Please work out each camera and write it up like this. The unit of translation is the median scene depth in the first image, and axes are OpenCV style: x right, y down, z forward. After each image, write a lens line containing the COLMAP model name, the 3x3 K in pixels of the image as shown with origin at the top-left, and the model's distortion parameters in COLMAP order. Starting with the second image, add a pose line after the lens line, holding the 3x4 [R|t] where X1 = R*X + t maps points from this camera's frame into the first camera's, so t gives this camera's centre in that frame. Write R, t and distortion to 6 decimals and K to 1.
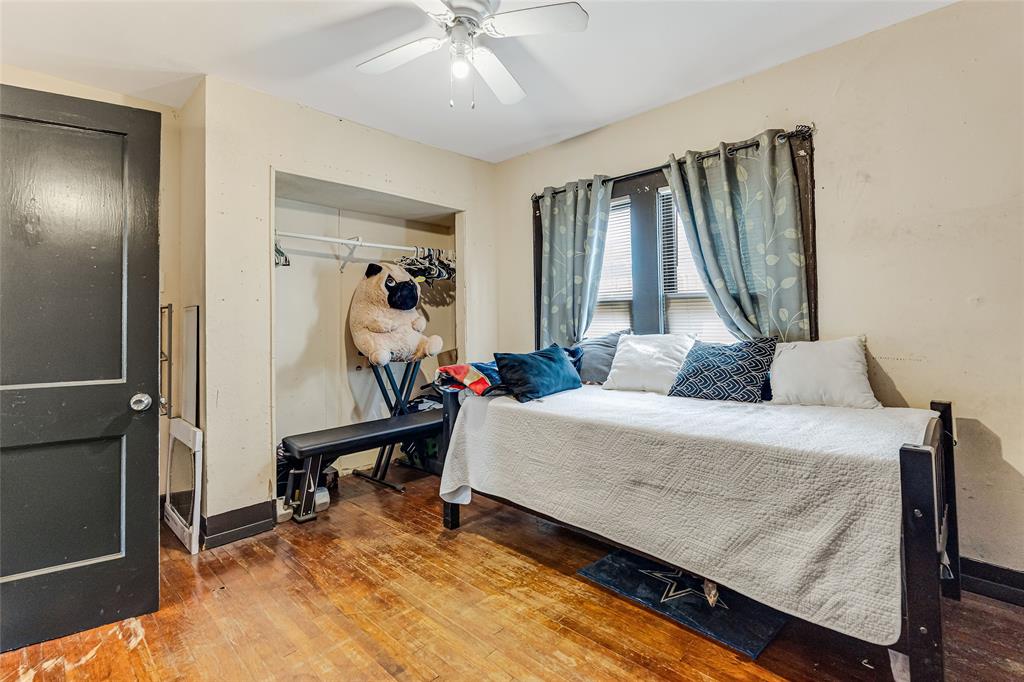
lens RADIAL K [[468.3, 0, 509.0], [0, 468.3, 313.1], [0, 0, 1]] dist [-0.003141, -0.000312]
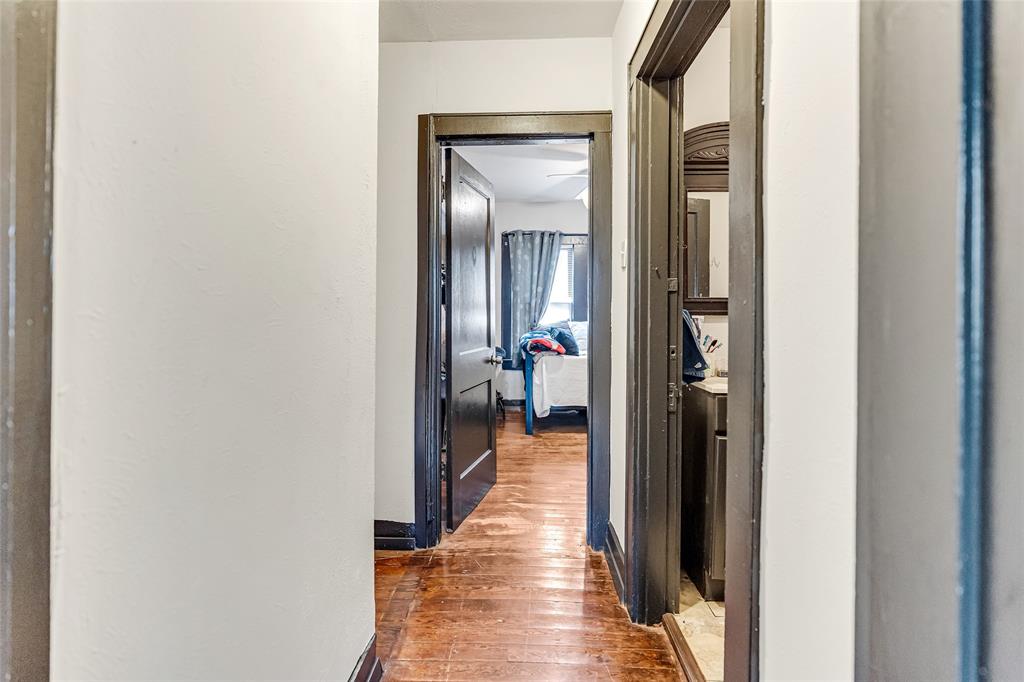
lens RADIAL K [[468.3, 0, 509.0], [0, 468.3, 313.1], [0, 0, 1]] dist [-0.003141, -0.000312]
pose [[0.739975, 0.004877, 0.672617, -1.492408], [-0.014211, 0.999864, 0.008385, 0.002530], [-0.672485, -0.015763, 0.739943, -0.229757]]
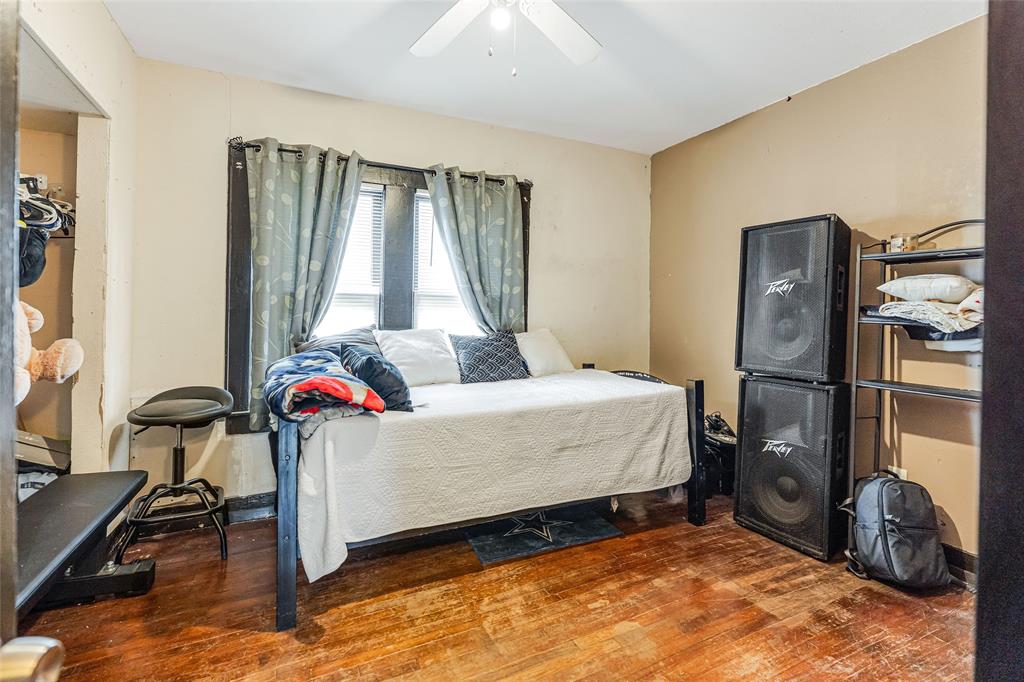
lens RADIAL K [[468.3, 0, 509.0], [0, 468.3, 313.1], [0, 0, 1]] dist [-0.003141, -0.000312]
pose [[0.350654, 0.014696, 0.936390, -0.719358], [-0.026653, 0.999628, -0.005708, 0.011942], [-0.936126, -0.022956, 0.350915, 0.544026]]
